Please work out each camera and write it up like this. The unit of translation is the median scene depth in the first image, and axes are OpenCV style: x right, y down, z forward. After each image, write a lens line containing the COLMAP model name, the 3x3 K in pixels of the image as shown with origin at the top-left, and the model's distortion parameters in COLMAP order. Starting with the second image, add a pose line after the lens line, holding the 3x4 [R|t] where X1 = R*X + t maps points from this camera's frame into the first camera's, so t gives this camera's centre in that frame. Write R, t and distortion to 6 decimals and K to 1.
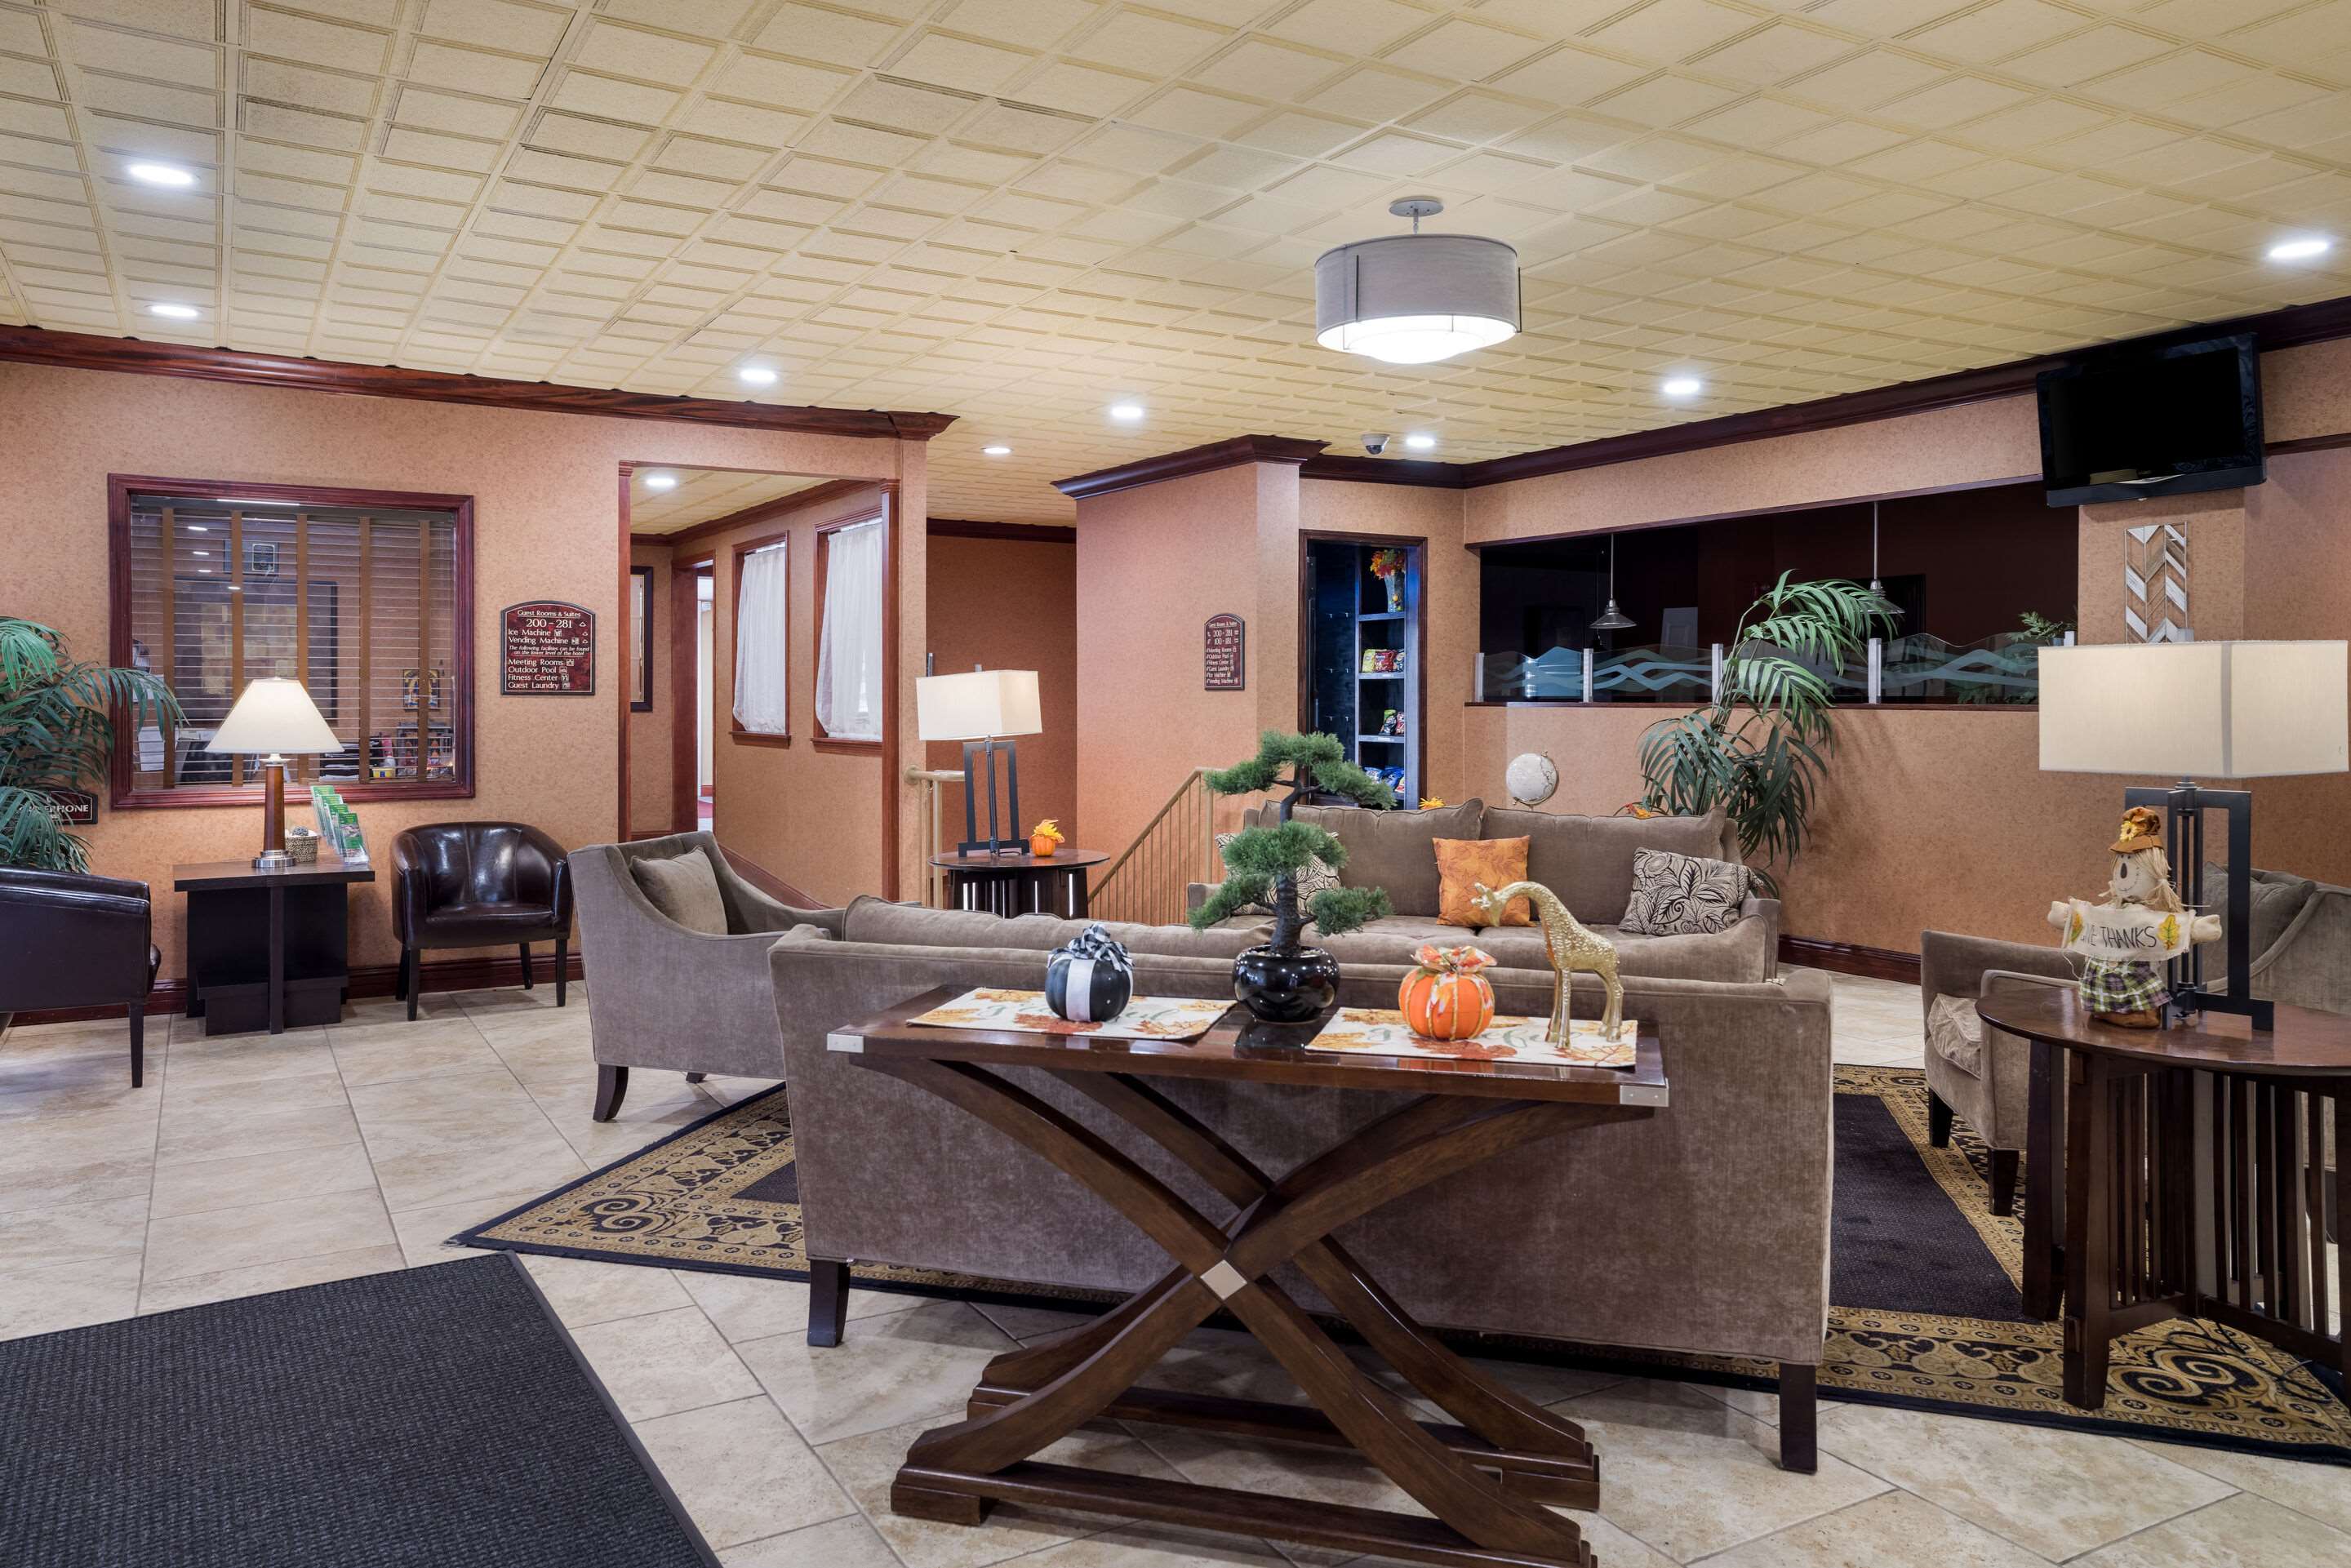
lens RADIAL K [[1685.7, 0, 1175.5], [0, 1685.7, 784.0], [0, 0, 1]] dist [-0.003922, -0.001234]
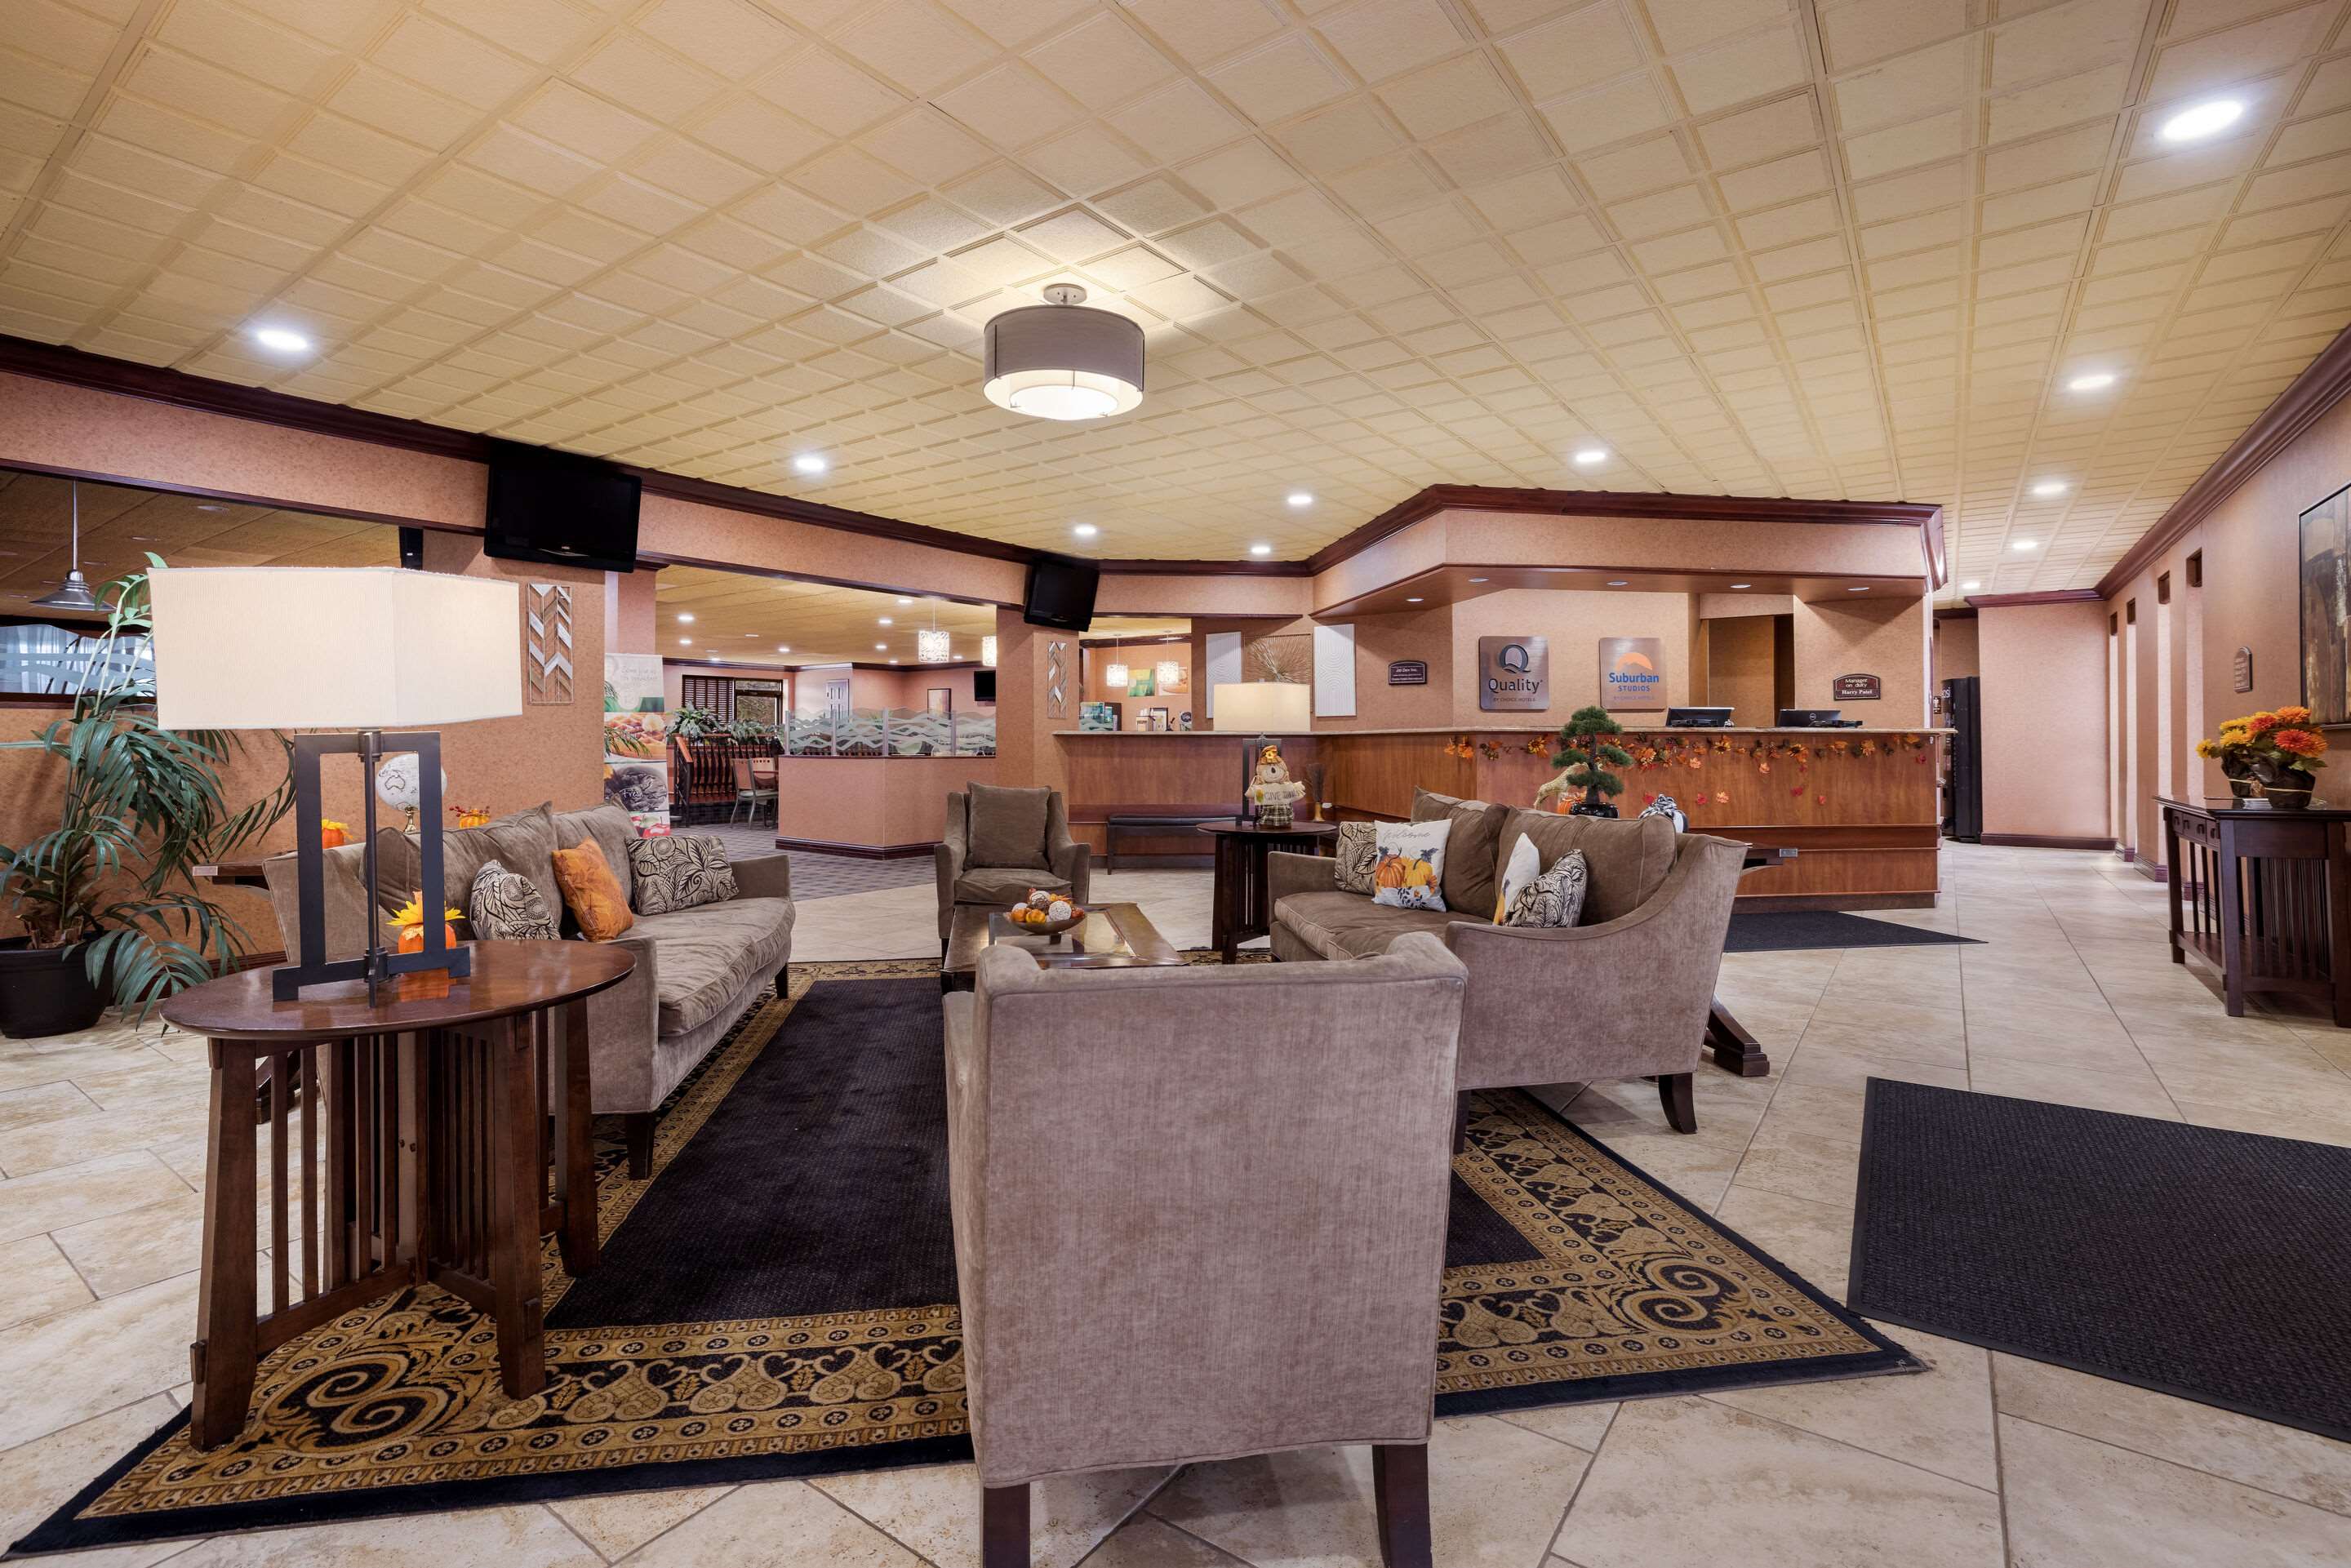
lens RADIAL K [[1056.3, 0, 1172.4], [0, 1056.3, 741.3], [0, 0, 1]] dist [0.000228, 0.000170]
pose [[-0.411656, 0.003863, 0.911331, -0.720167], [0.030025, 0.999506, 0.009327, -0.026059], [-0.910844, 0.031202, -0.411569, 1.478627]]
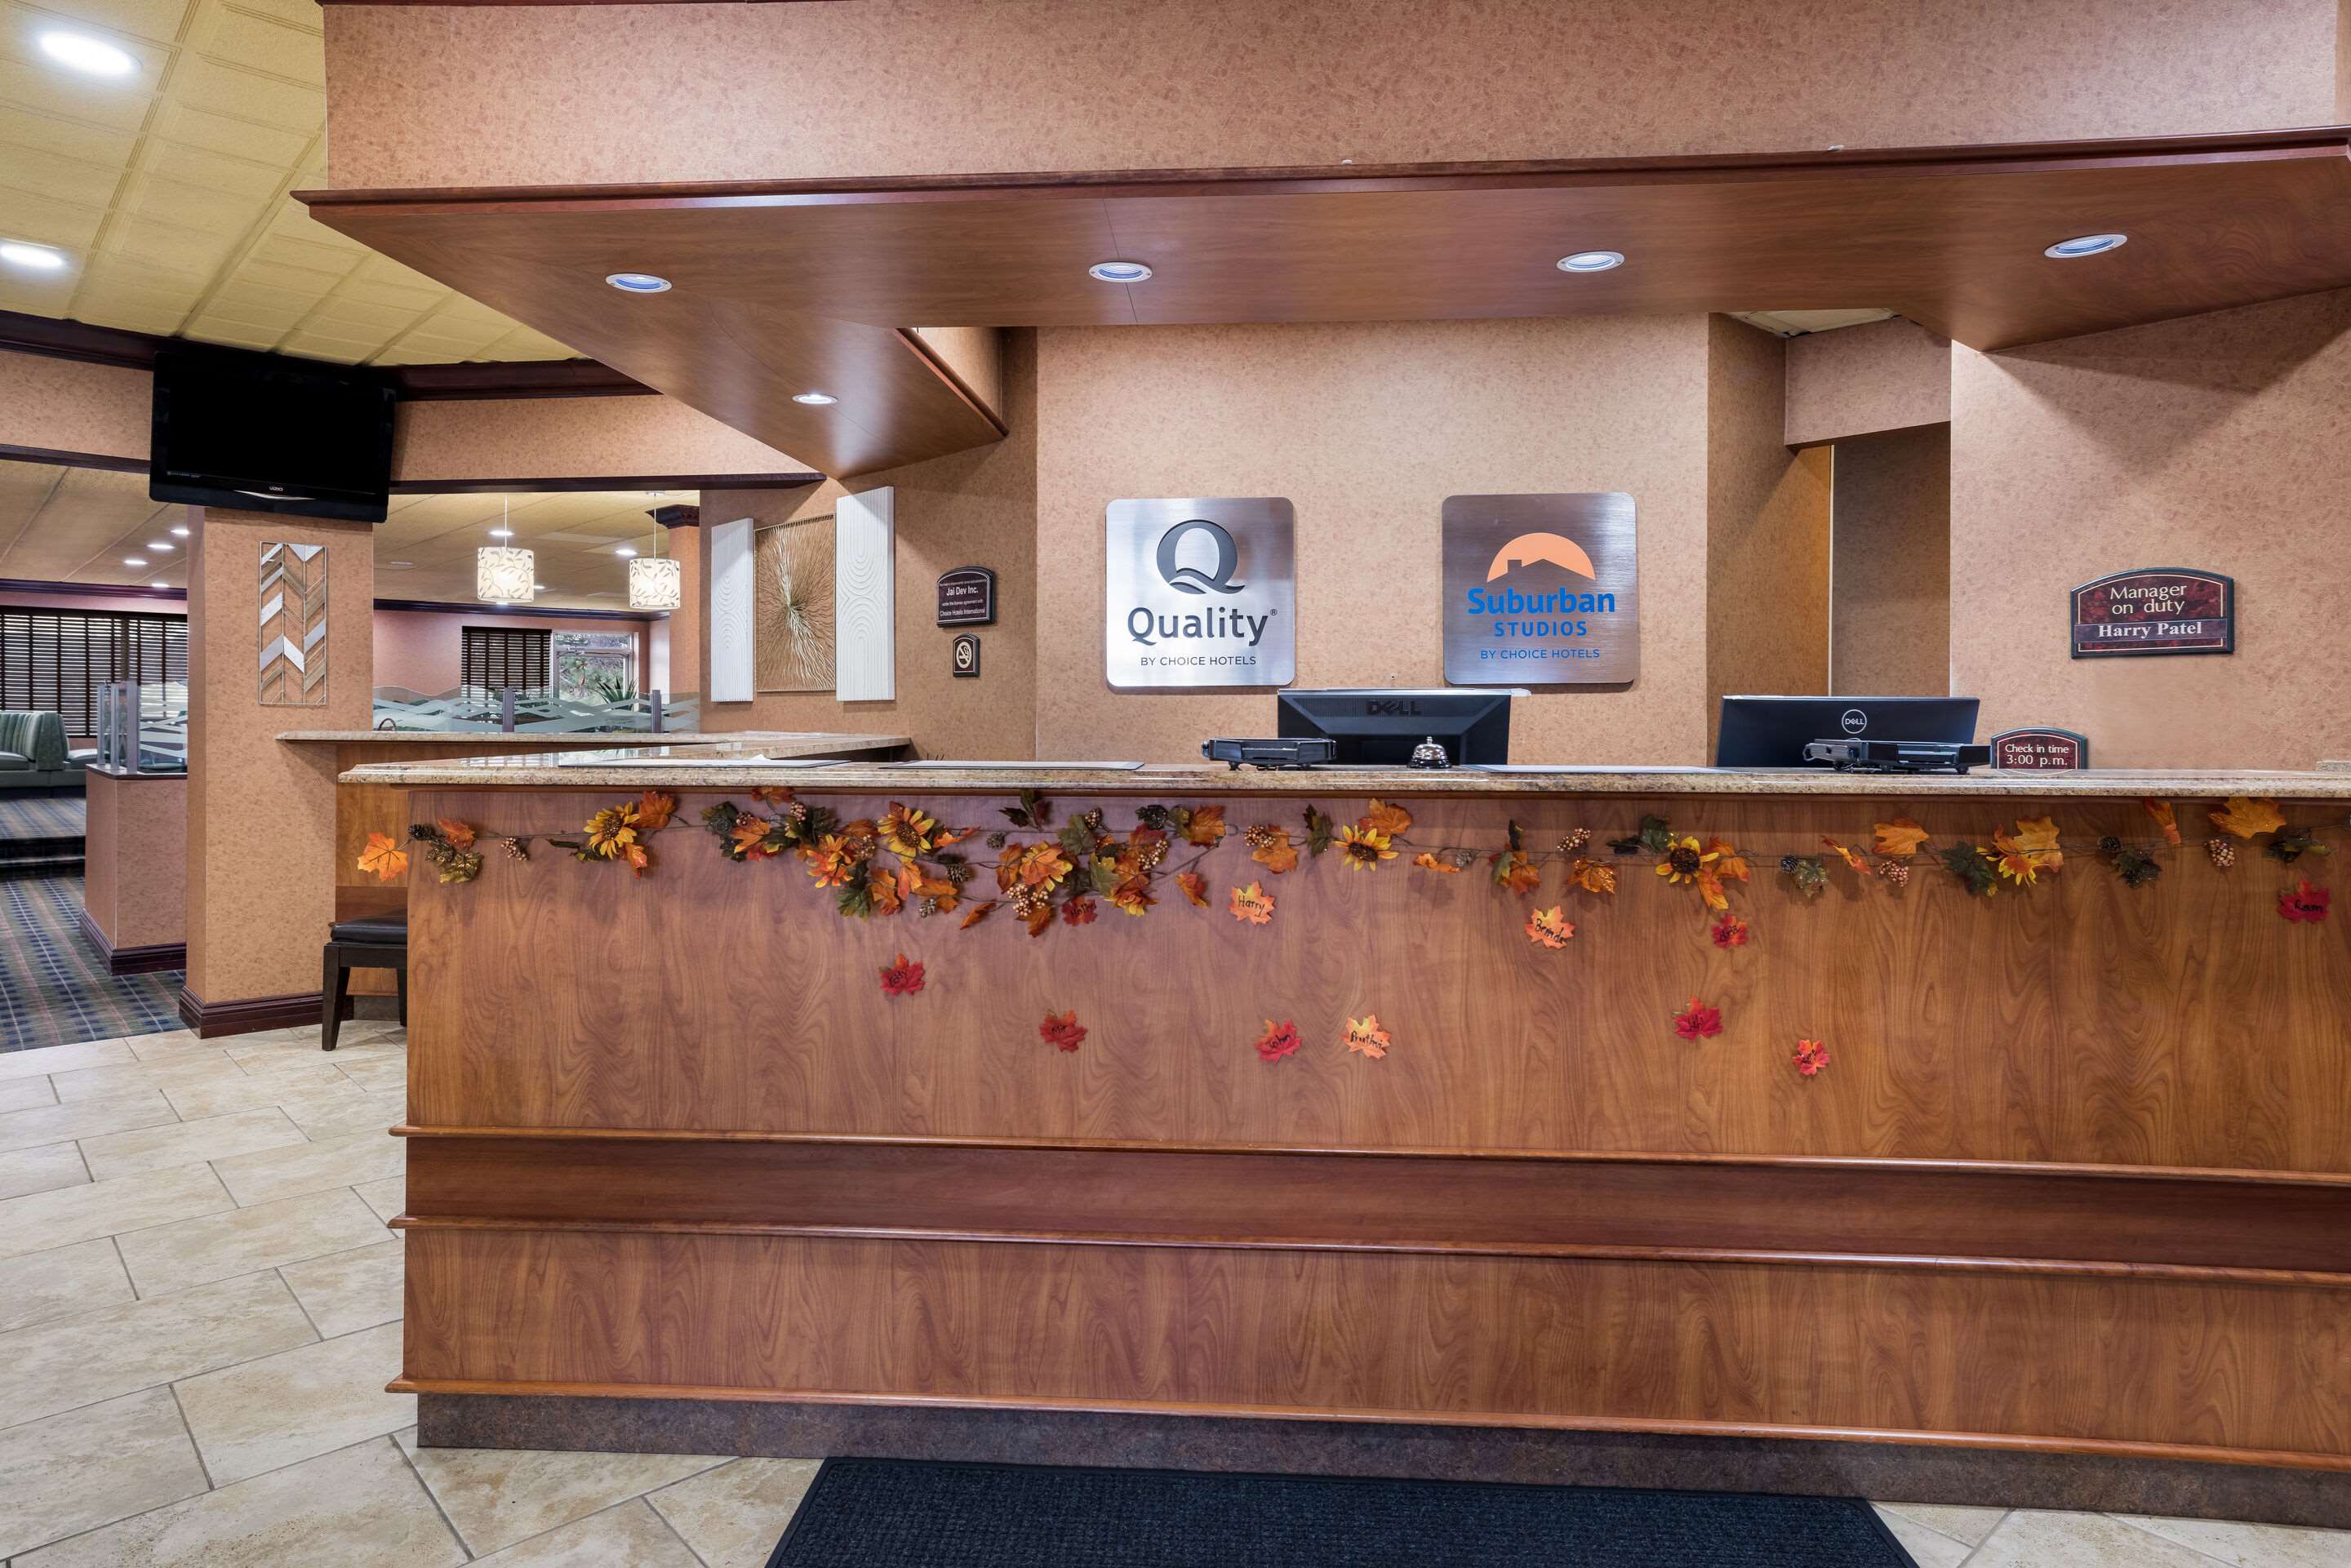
lens RADIAL K [[1366.4, 0, 1170.2], [0, 1366.4, 718.7], [0, 0, 1]] dist [0.039612, 0.000182]
pose [[-0.204103, -0.002576, 0.978946, -0.421403], [0.029823, 0.999516, 0.008848, -0.030487], [-0.978495, 0.031001, -0.203927, 0.861923]]
